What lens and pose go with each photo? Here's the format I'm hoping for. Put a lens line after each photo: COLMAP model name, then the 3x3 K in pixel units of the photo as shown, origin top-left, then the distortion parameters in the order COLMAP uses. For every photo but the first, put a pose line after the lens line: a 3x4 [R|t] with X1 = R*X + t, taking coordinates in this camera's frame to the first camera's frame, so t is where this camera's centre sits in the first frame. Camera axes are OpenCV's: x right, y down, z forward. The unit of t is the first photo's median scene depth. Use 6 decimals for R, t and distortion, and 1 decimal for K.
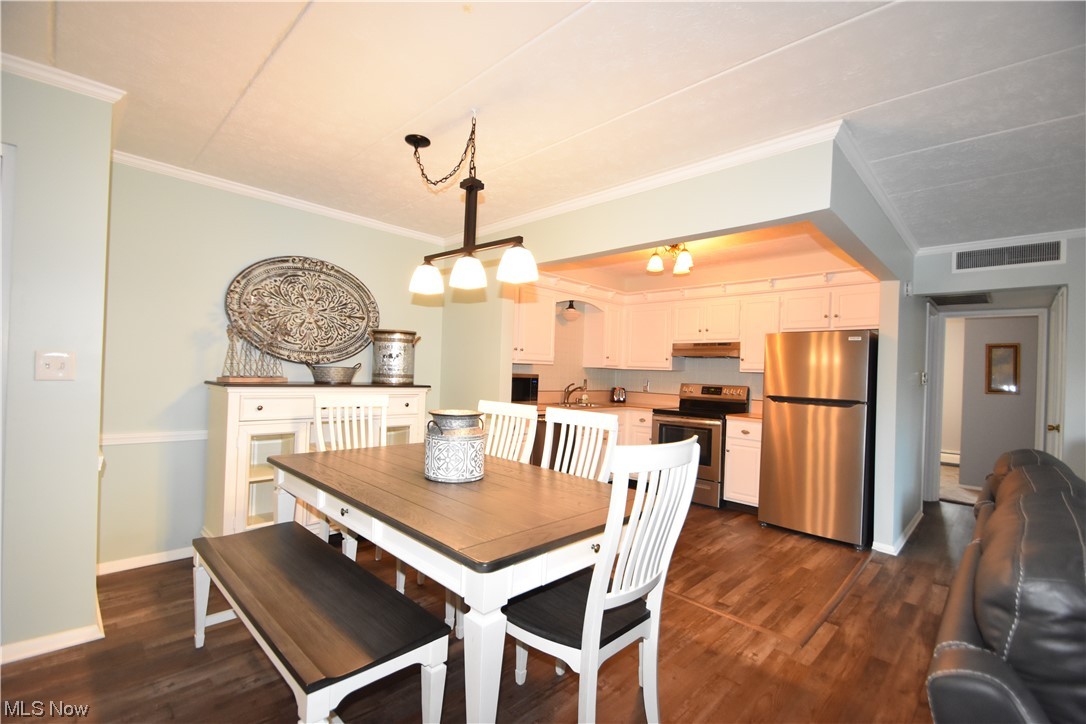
lens RADIAL K [[480.5, 0, 543.5], [0, 480.5, 366.8], [0, 0, 1]] dist [0.001990, -0.008953]
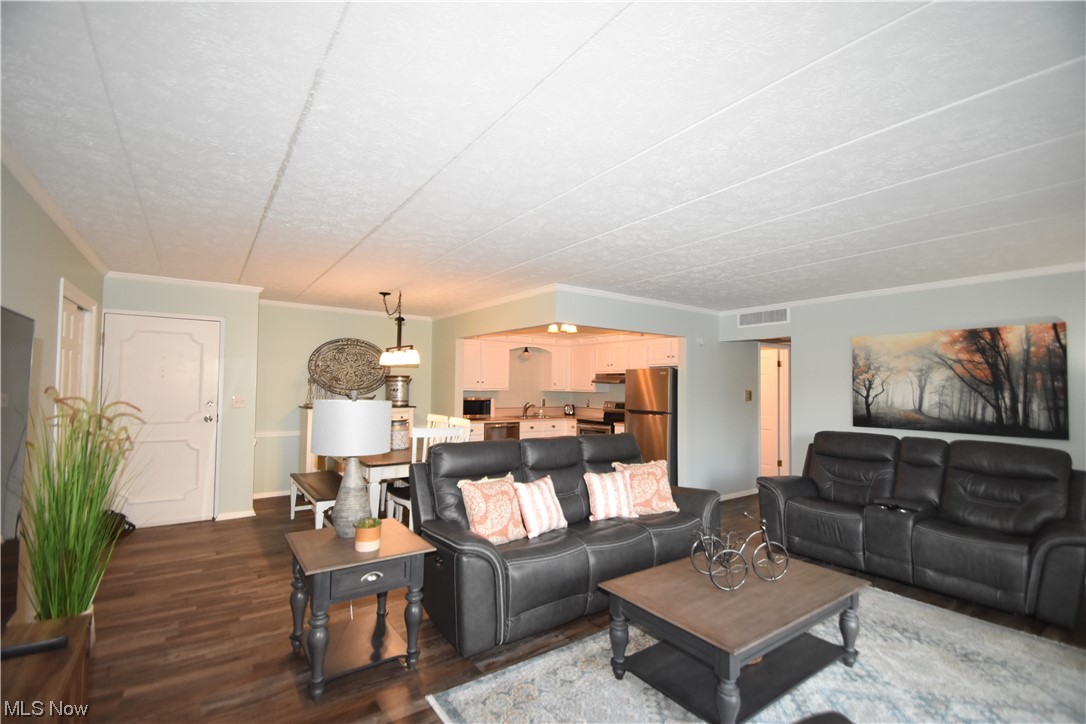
lens RADIAL K [[480.5, 0, 546.2], [0, 480.5, 366.0], [0, 0, 1]] dist [0.001990, -0.008953]
pose [[0.984372, -0.028504, -0.173778, 0.538755], [0.022793, 0.999135, -0.034772, -0.035741], [0.174619, 0.030268, 0.984171, -0.647789]]
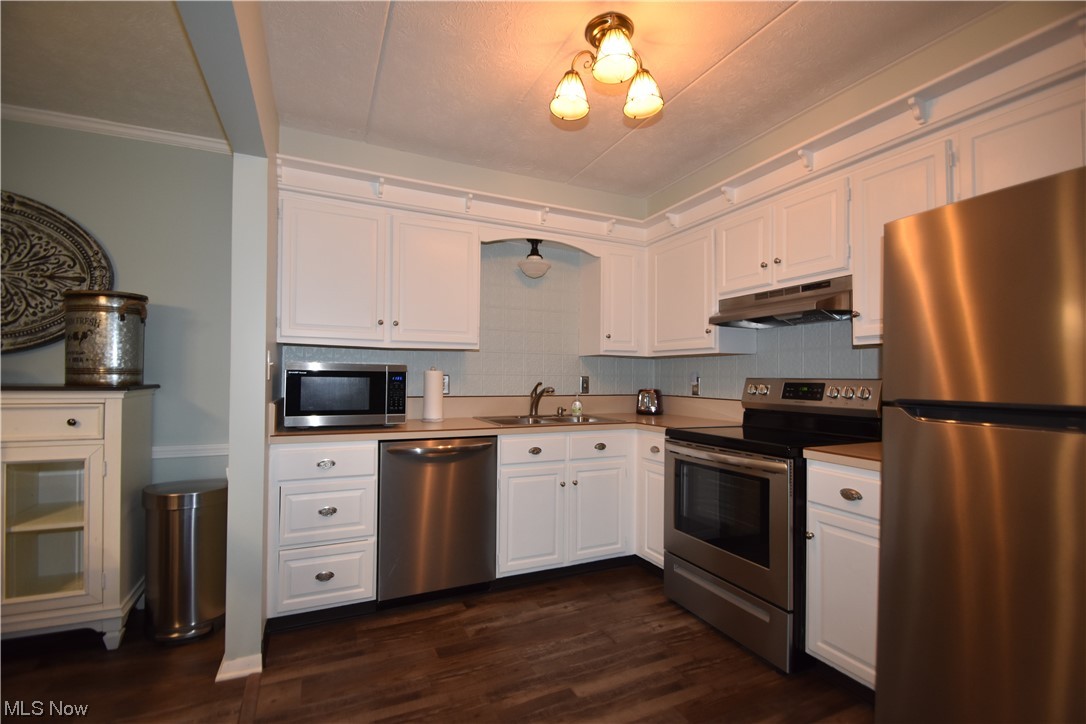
lens RADIAL K [[480.5, 0, 543.4], [0, 480.5, 367.0], [0, 0, 1]] dist [0.001990, -0.008953]
pose [[0.932966, -0.032479, -0.358495, 0.394917], [0.027525, 0.999442, -0.018914, 0.038928], [0.358910, 0.007779, 0.933340, 0.653770]]
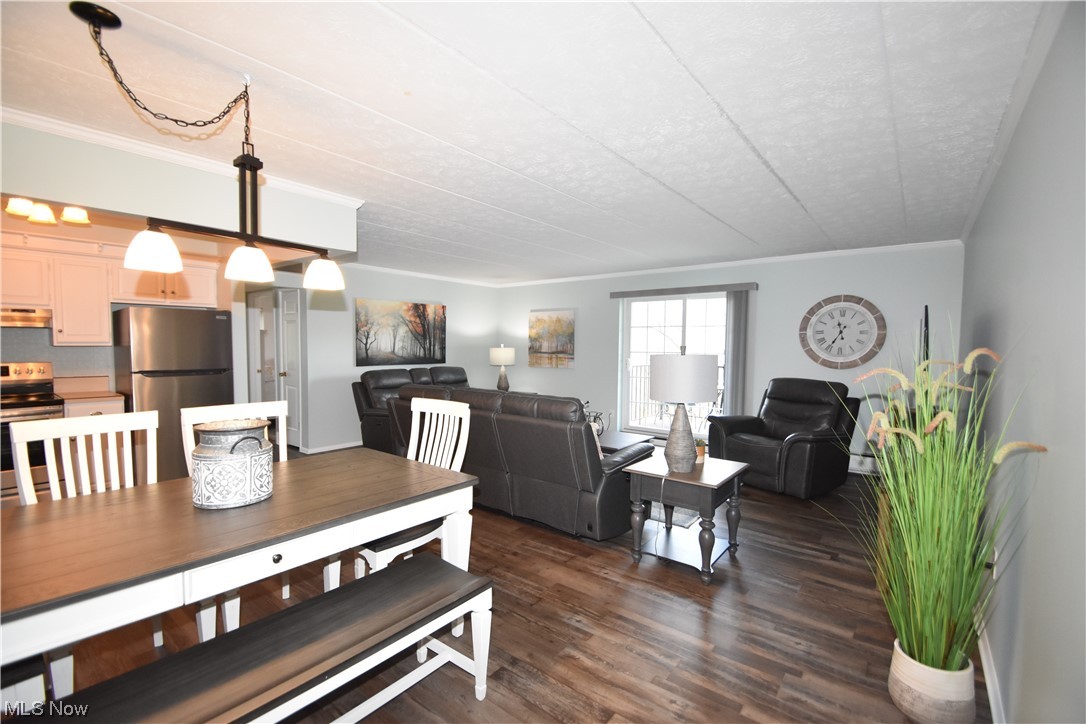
lens RADIAL K [[480.5, 0, 532.2], [0, 480.5, 364.4], [0, 0, 1]] dist [0.001990, -0.008953]
pose [[-0.083856, -0.079556, 0.993297, -0.638390], [-0.025325, 0.996656, 0.077687, -0.055401], [-0.996156, -0.018641, -0.085590, 0.321562]]
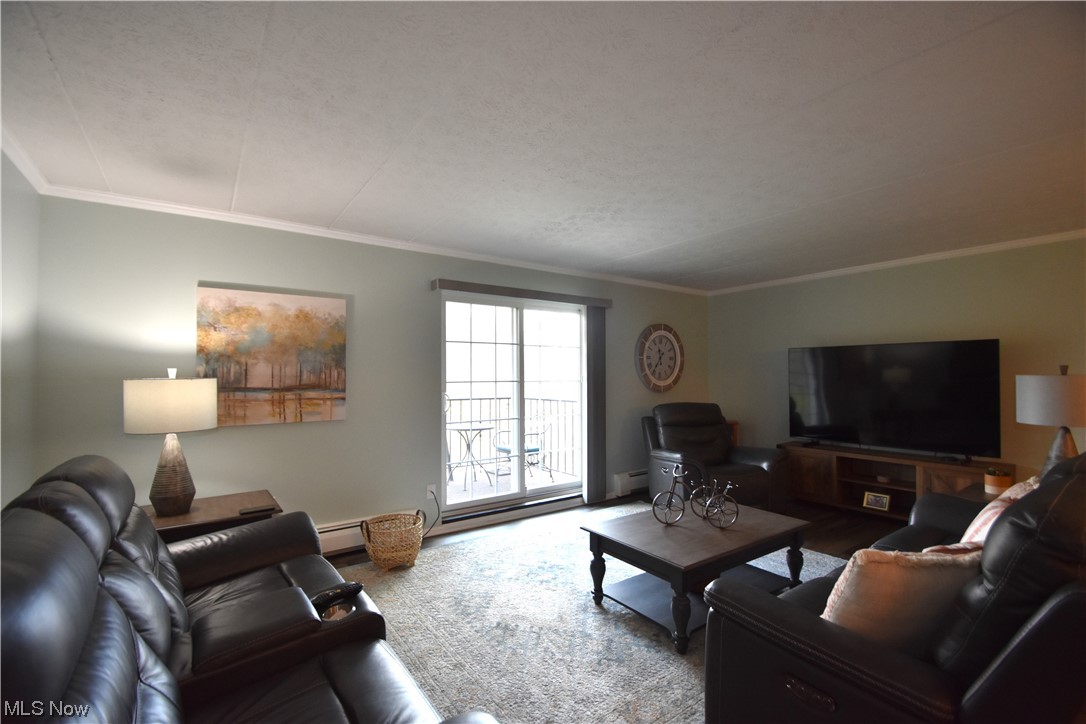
lens RADIAL K [[480.5, 0, 541.3], [0, 480.5, 367.3], [0, 0, 1]] dist [0.001990, -0.008953]
pose [[-0.982639, -0.028640, 0.183306, 0.775493], [-0.034276, 0.999030, -0.027654, 0.020666], [-0.182336, -0.033457, -0.982667, 0.856173]]
